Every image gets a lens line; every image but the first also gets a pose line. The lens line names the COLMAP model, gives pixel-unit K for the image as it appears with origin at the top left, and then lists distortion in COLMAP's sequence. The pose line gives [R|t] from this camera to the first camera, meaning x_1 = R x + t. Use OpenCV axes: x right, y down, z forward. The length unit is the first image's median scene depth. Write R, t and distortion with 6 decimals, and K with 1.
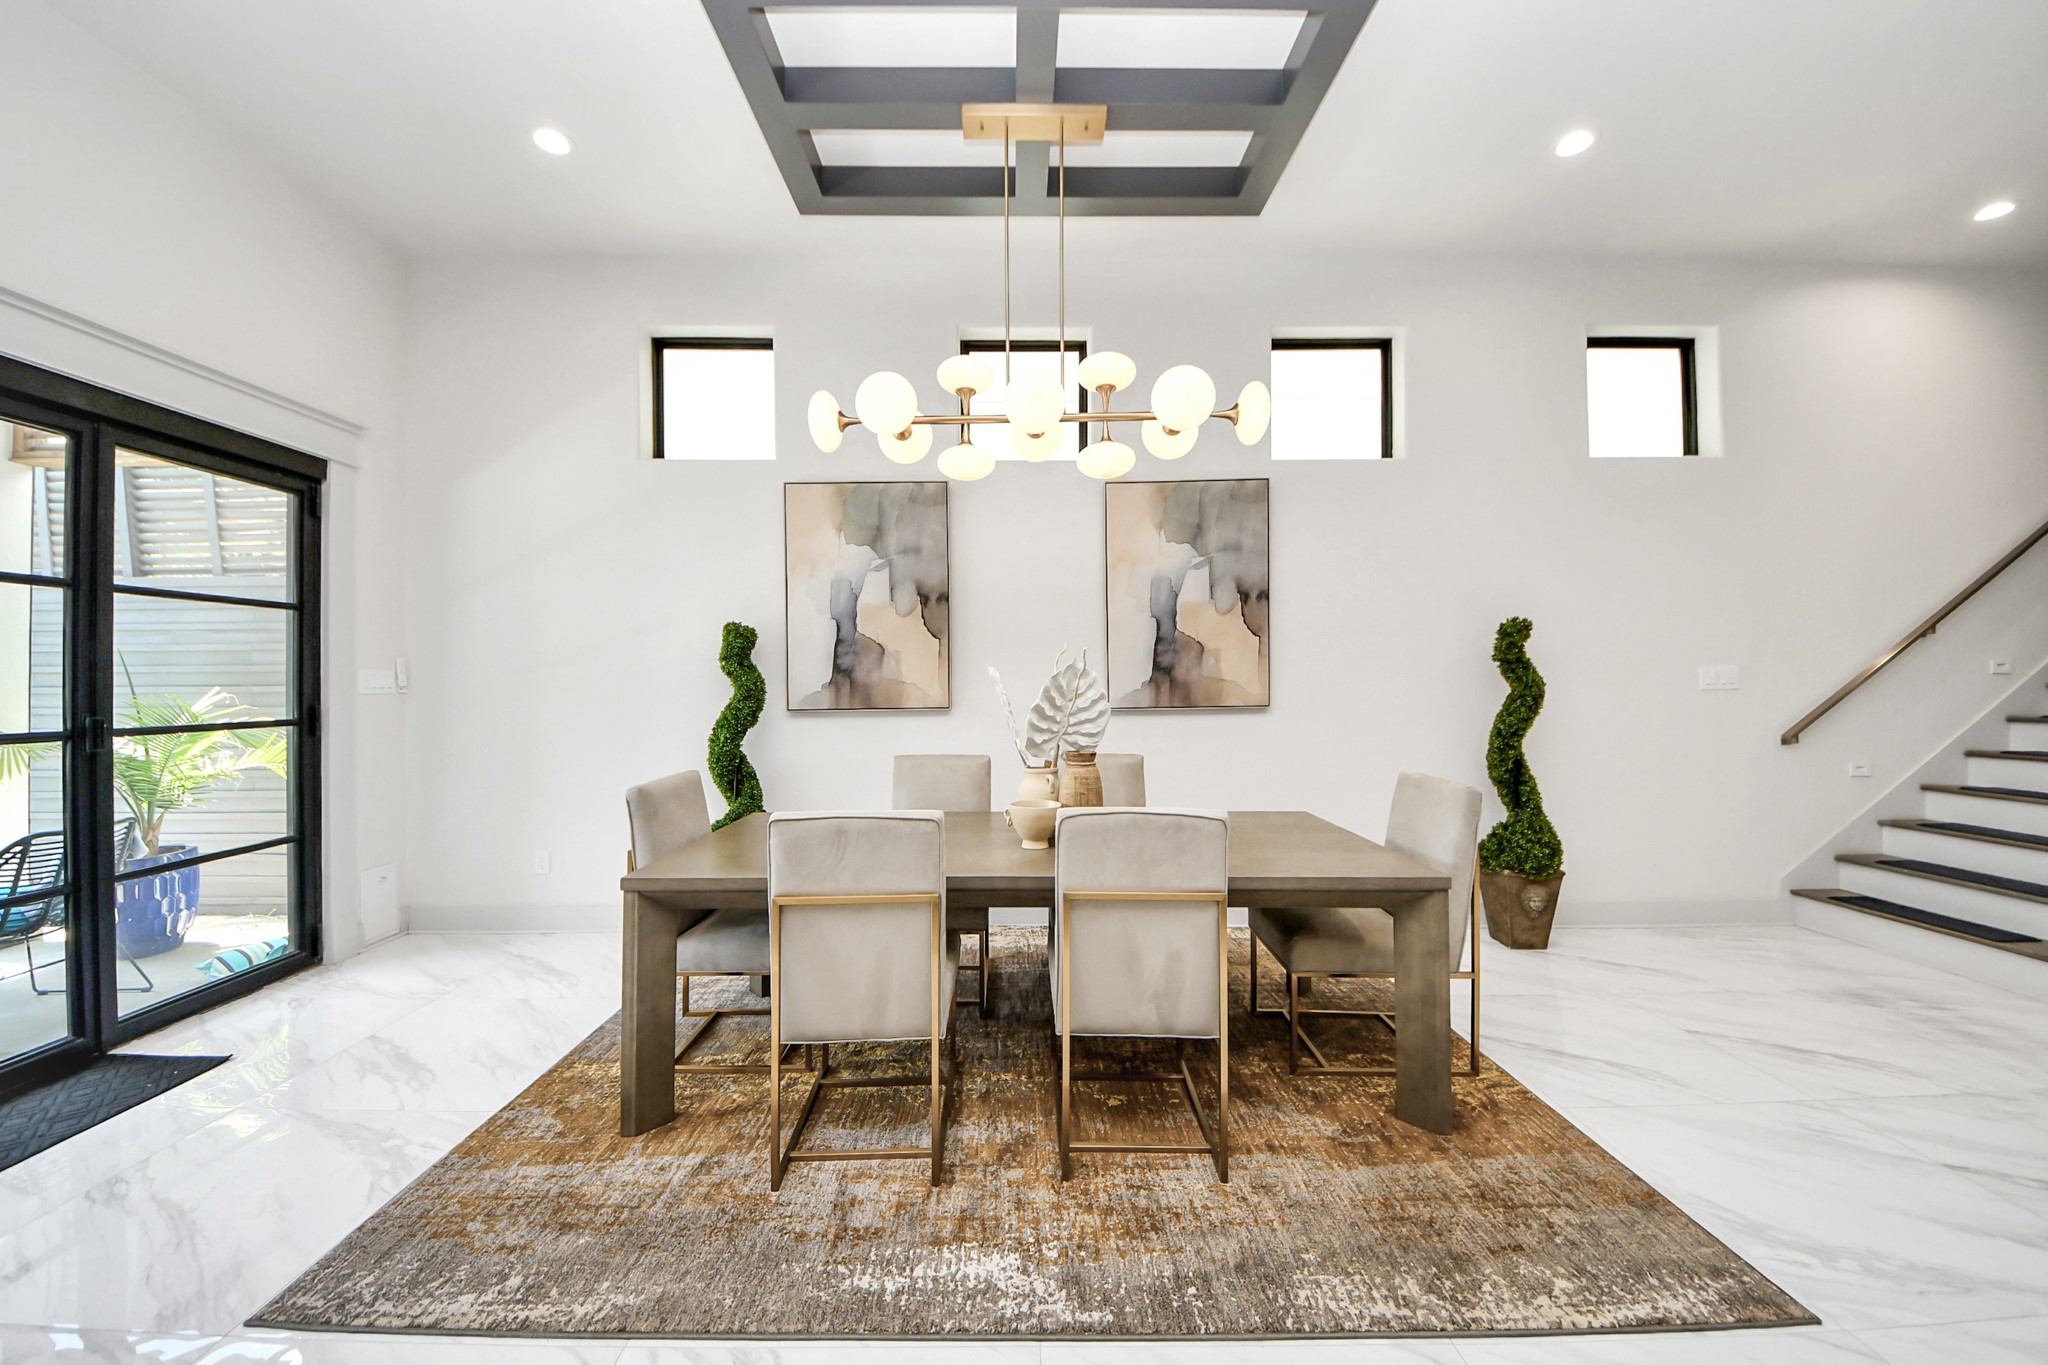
lens RADIAL K [[728.3, 0, 1023.2], [0, 728.3, 676.3], [0, 0, 1]] dist [0.001103, -0.003047]
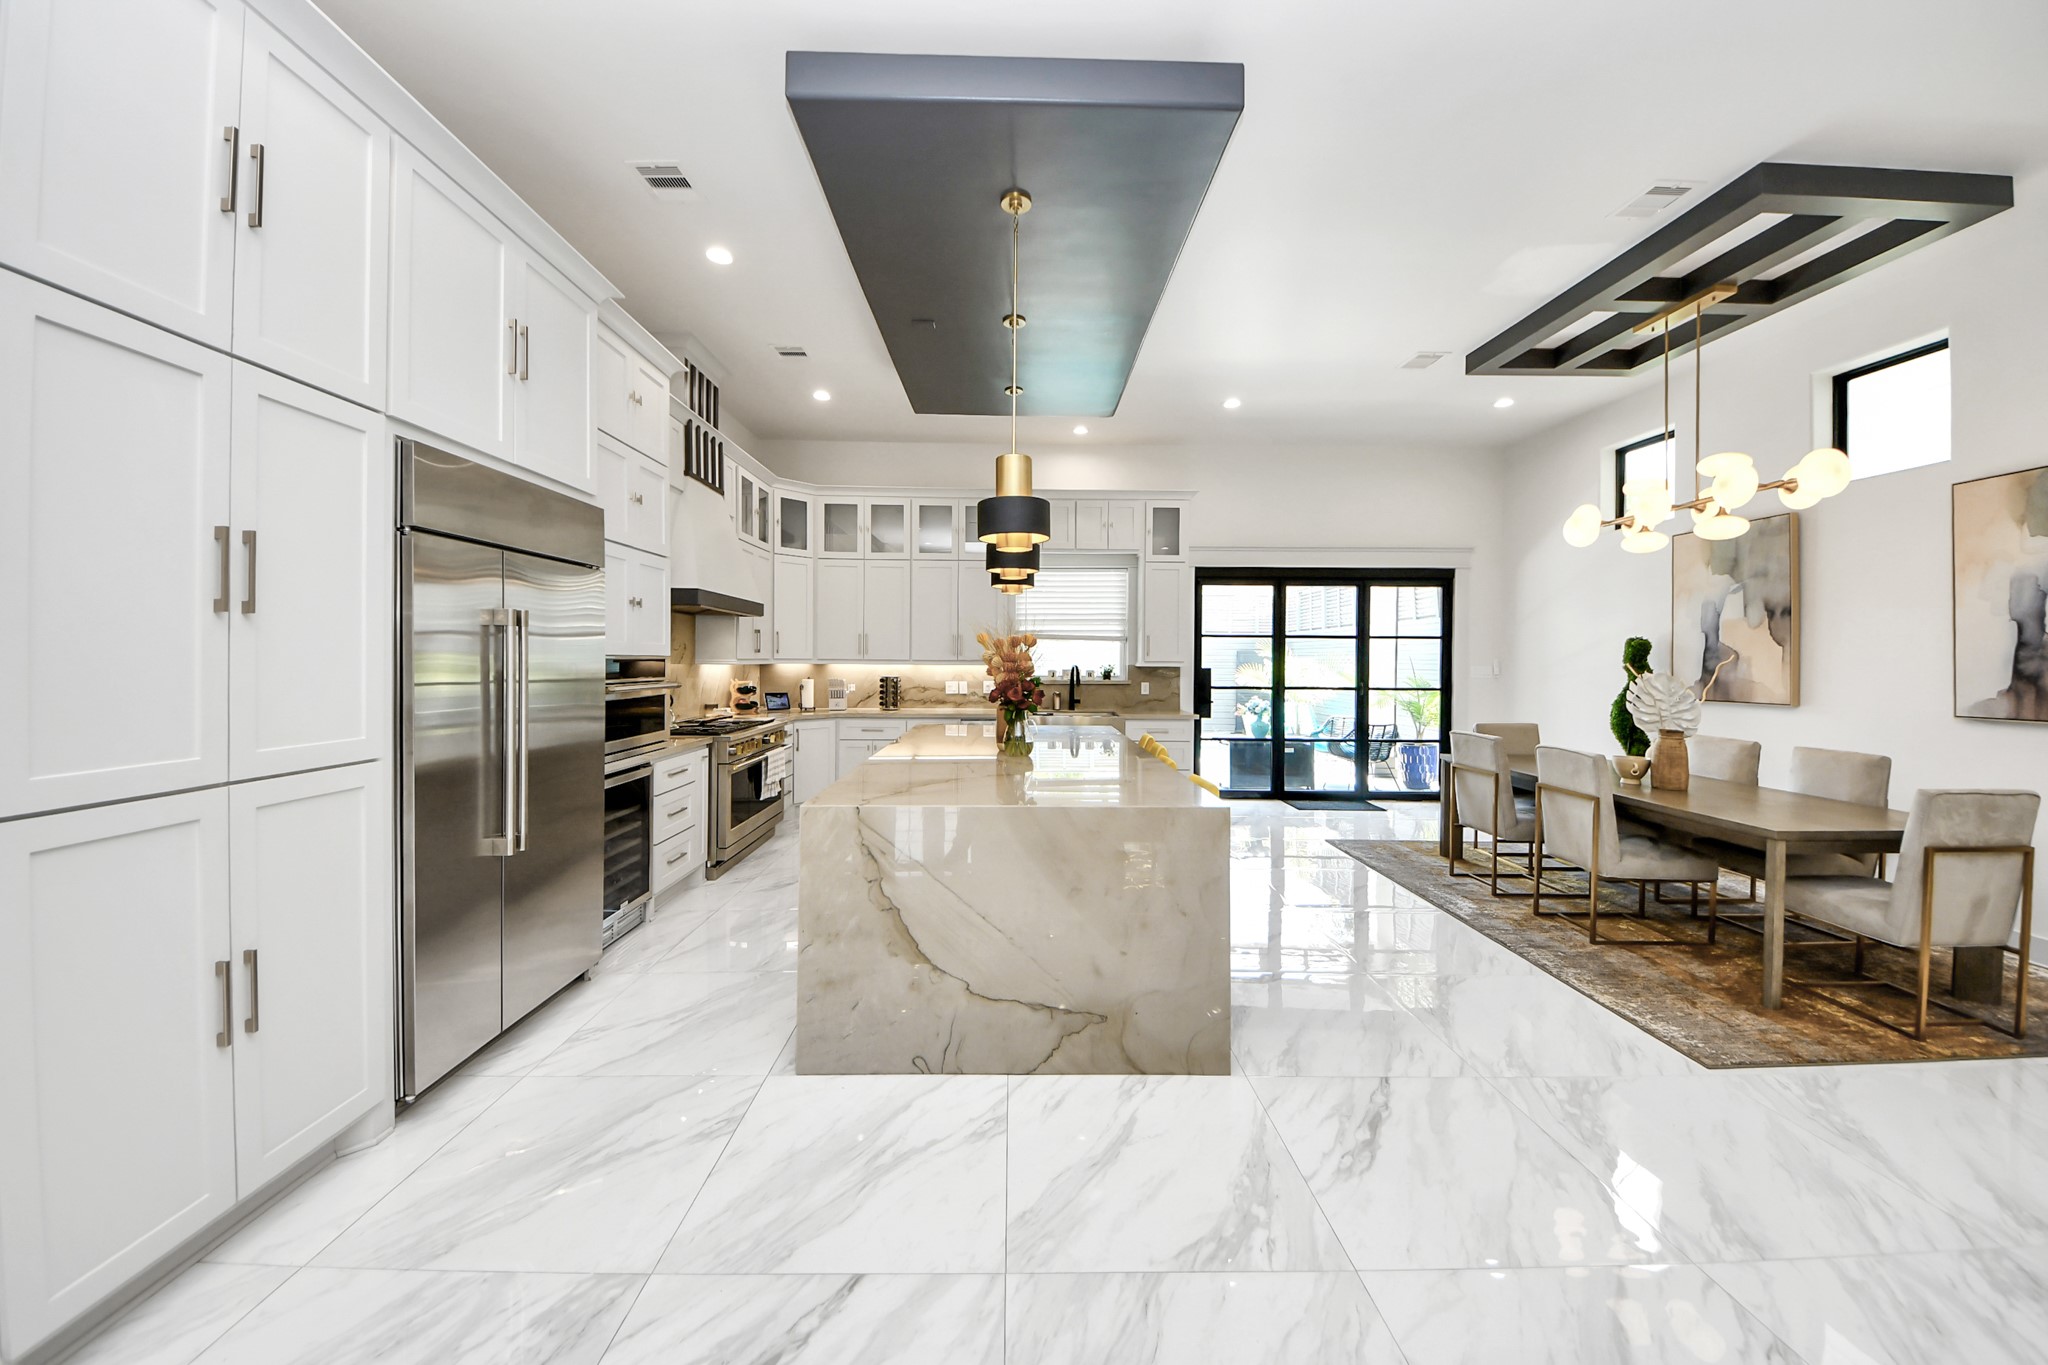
lens RADIAL K [[728.3, 0, 1034.6], [0, 728.3, 656.1], [0, 0, 1]] dist [0.001103, -0.003047]
pose [[0.005261, 0.000611, -0.999986, 1.077113], [-0.026388, 0.999652, 0.000472, -0.003675], [0.999638, 0.026385, 0.005275, -0.229670]]
